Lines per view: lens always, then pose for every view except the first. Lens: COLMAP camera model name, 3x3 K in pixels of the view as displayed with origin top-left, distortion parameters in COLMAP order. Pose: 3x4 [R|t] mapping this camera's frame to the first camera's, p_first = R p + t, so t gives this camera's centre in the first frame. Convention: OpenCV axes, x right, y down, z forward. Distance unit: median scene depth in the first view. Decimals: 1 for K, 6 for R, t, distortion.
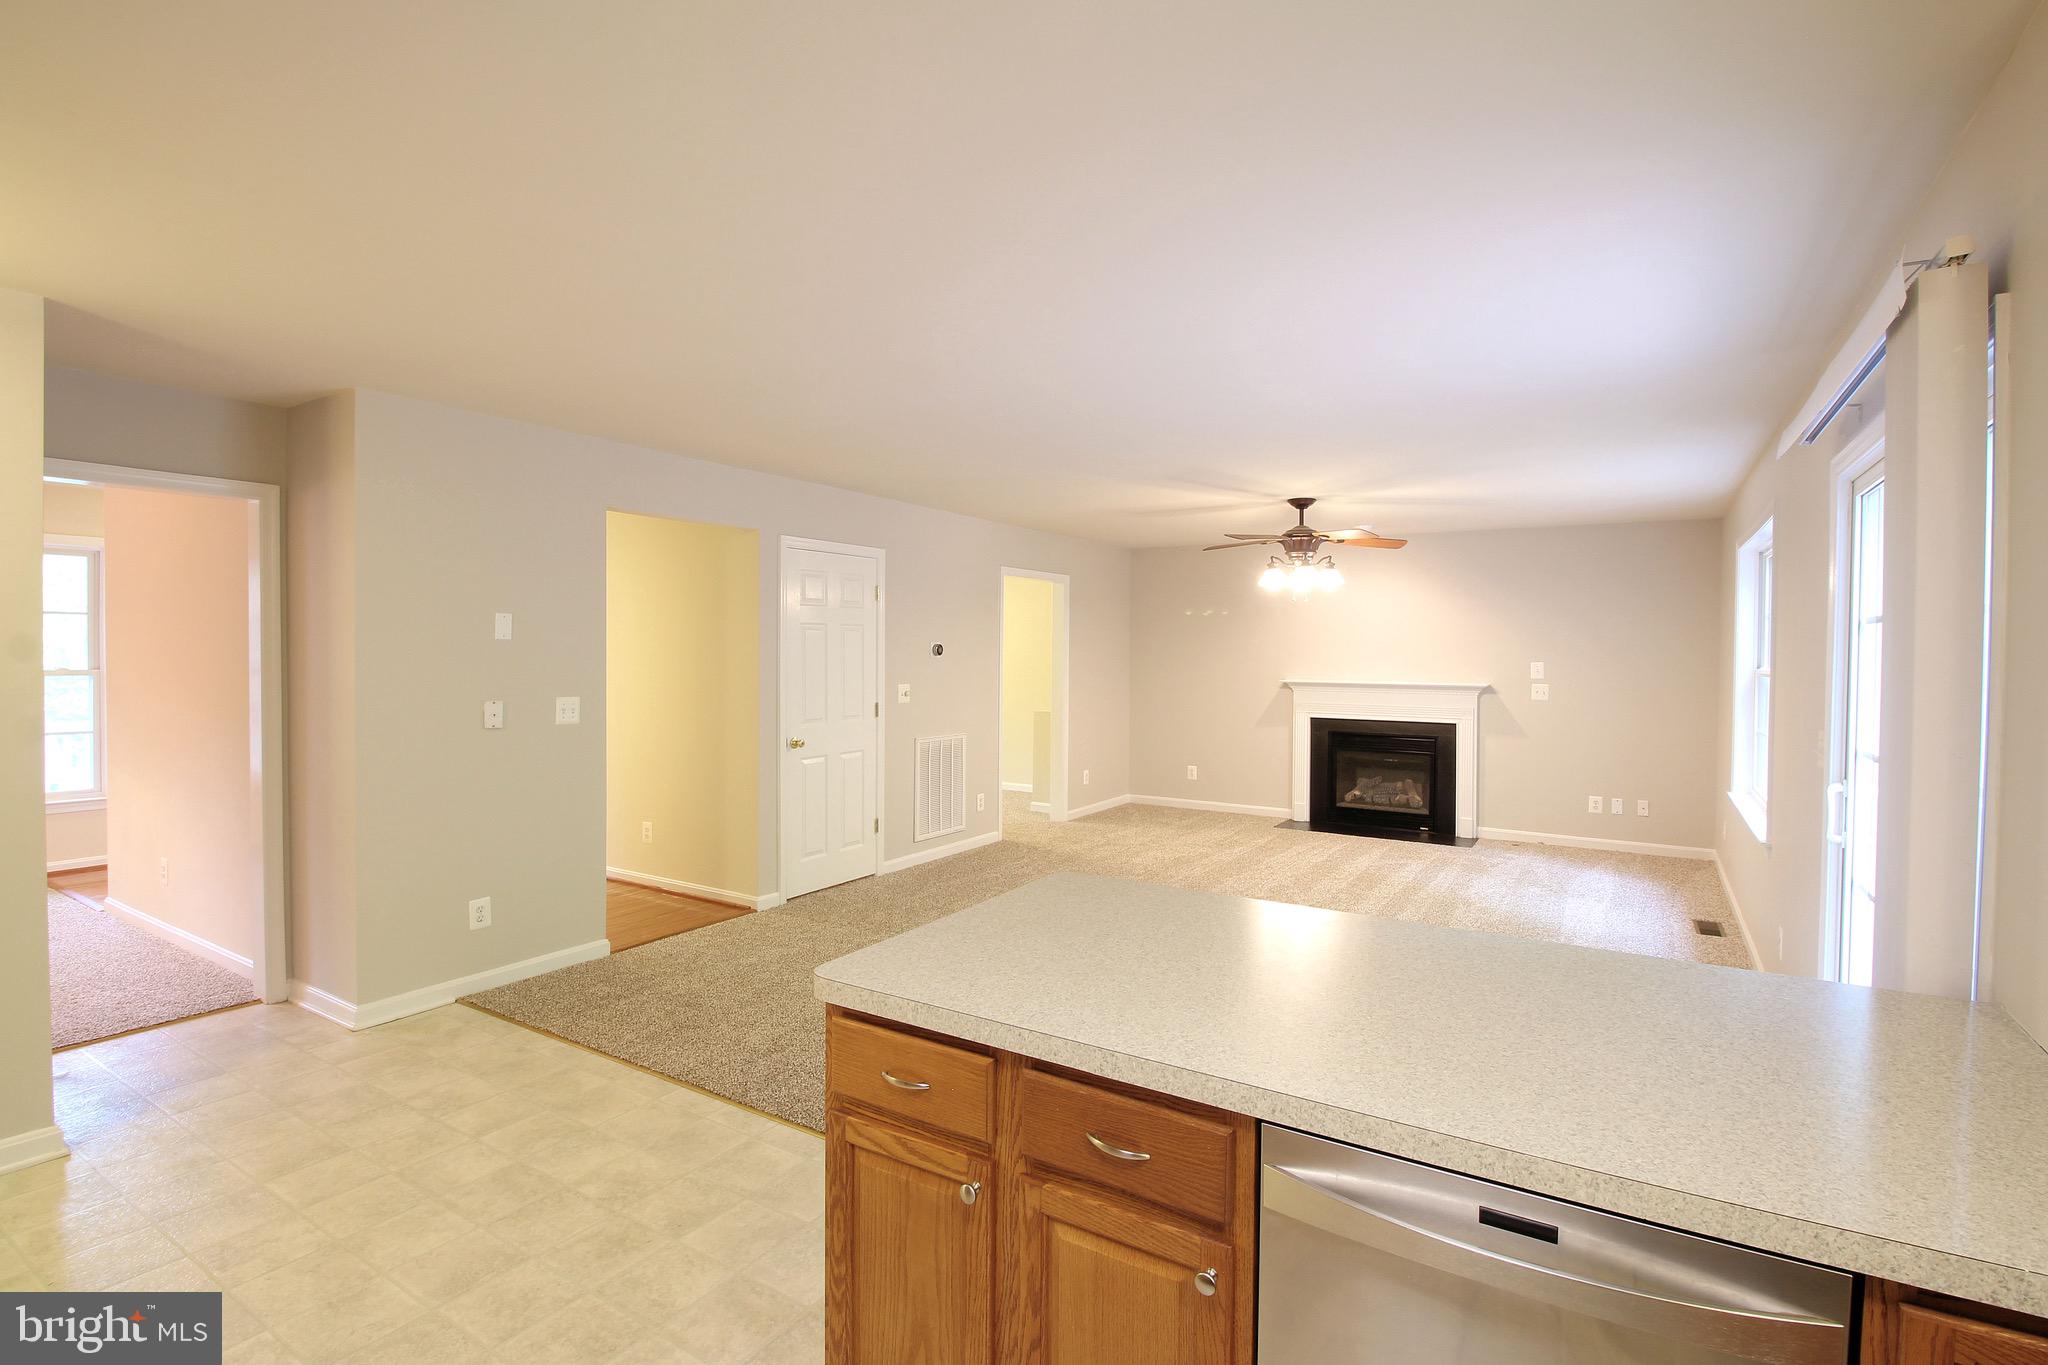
lens RADIAL K [[965.7, 0, 1011.3], [0, 965.7, 677.8], [0, 0, 1]] dist [-0.013848, -0.005250]
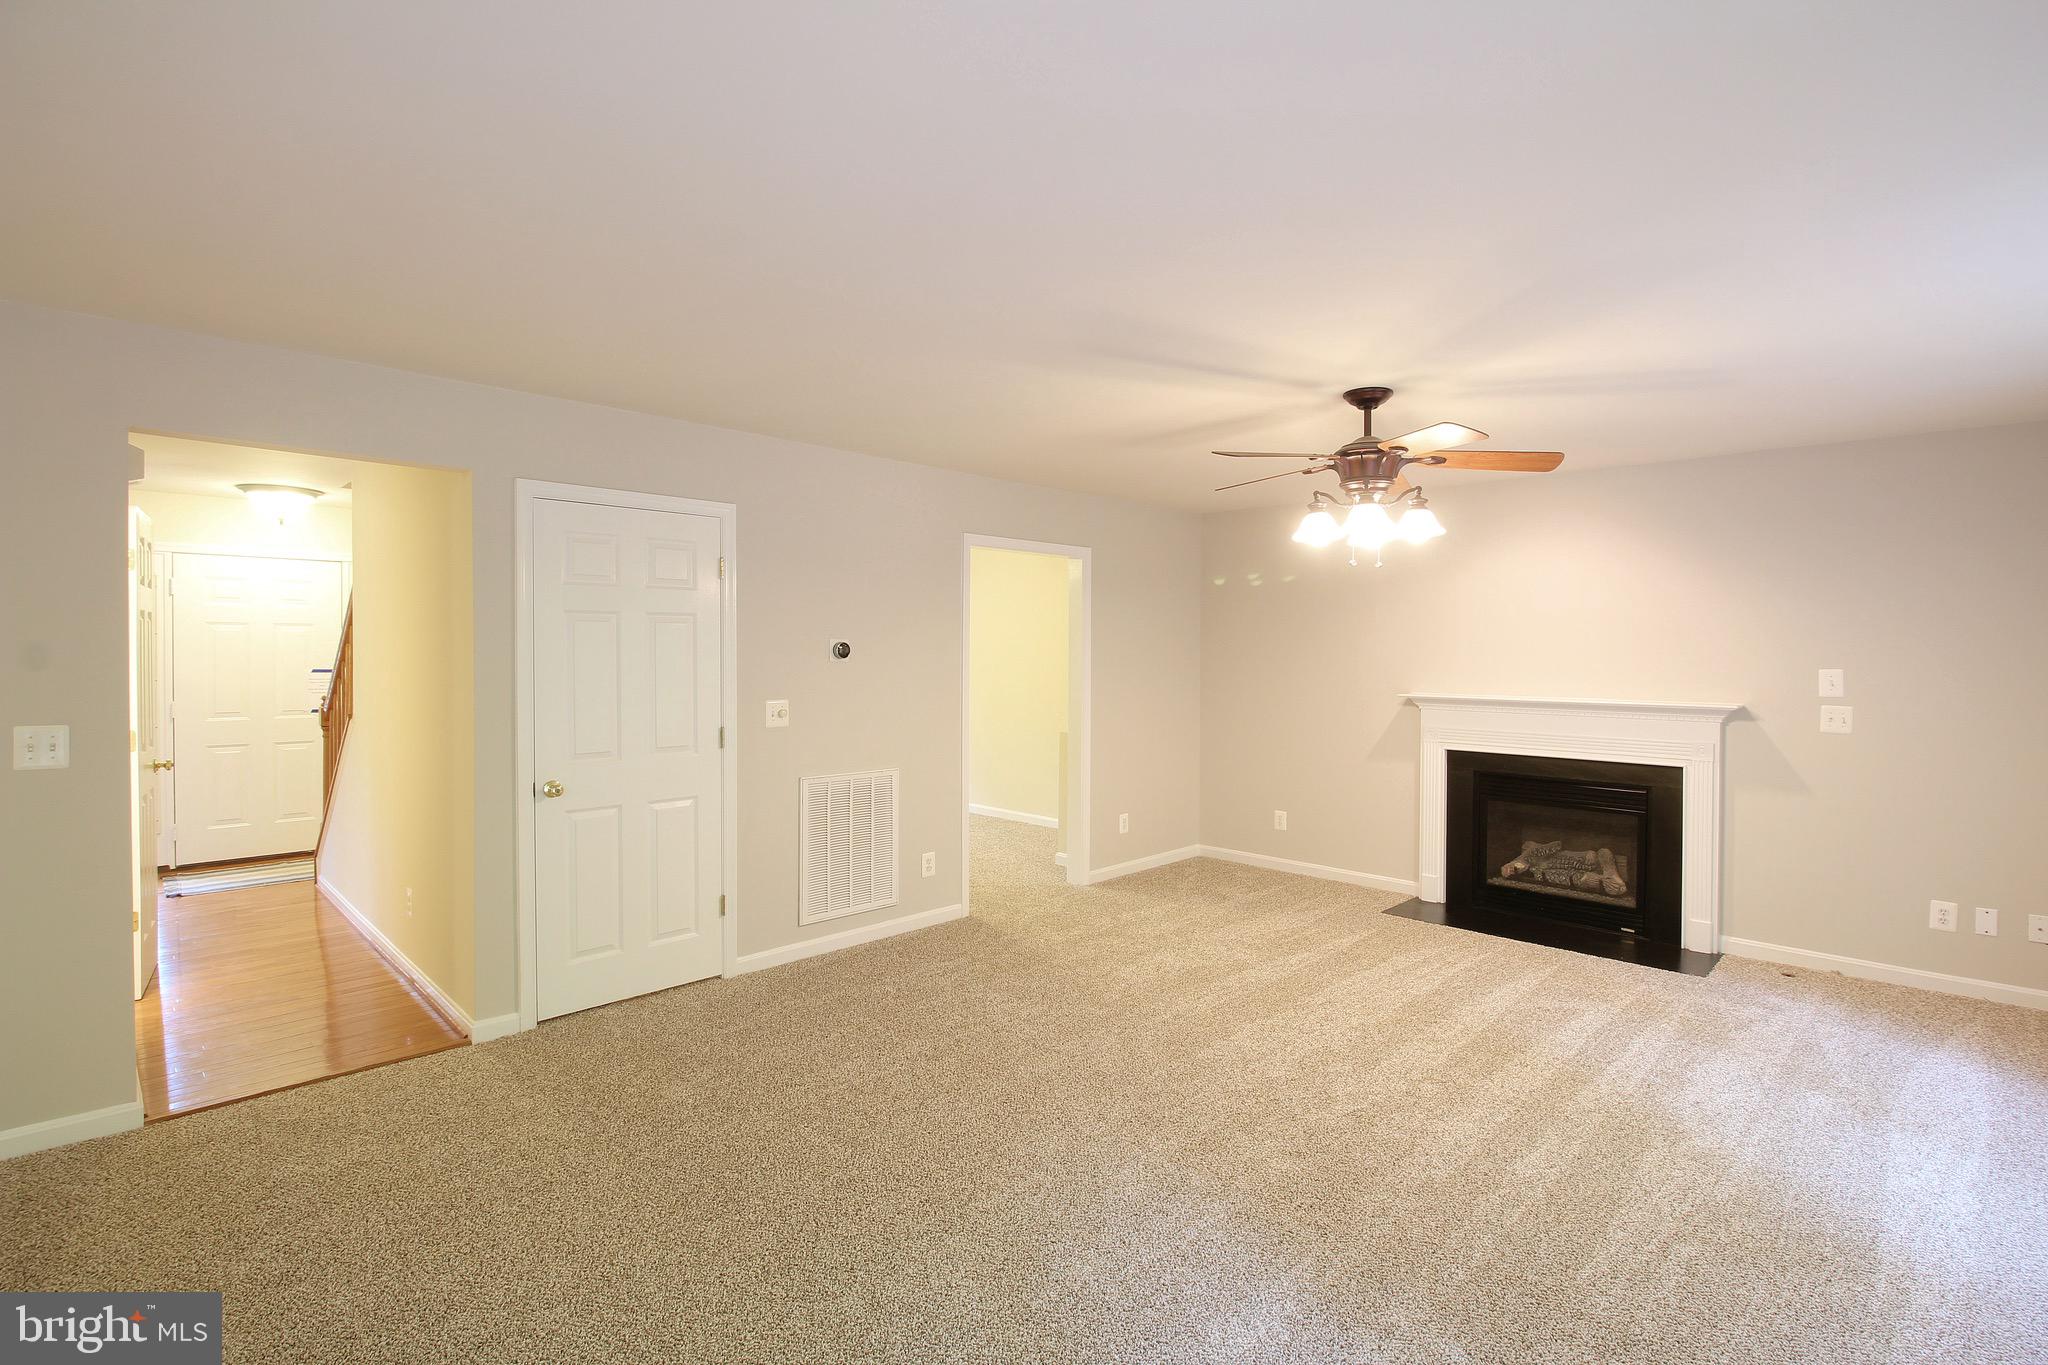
lens RADIAL K [[965.7, 0, 1003.2], [0, 965.7, 675.3], [0, 0, 1]] dist [-0.013848, -0.005250]
pose [[0.976750, 0.003807, -0.214350, 0.175585], [-0.004575, 0.999985, -0.003087, -0.008727], [0.214335, 0.003996, 0.976752, 0.318619]]
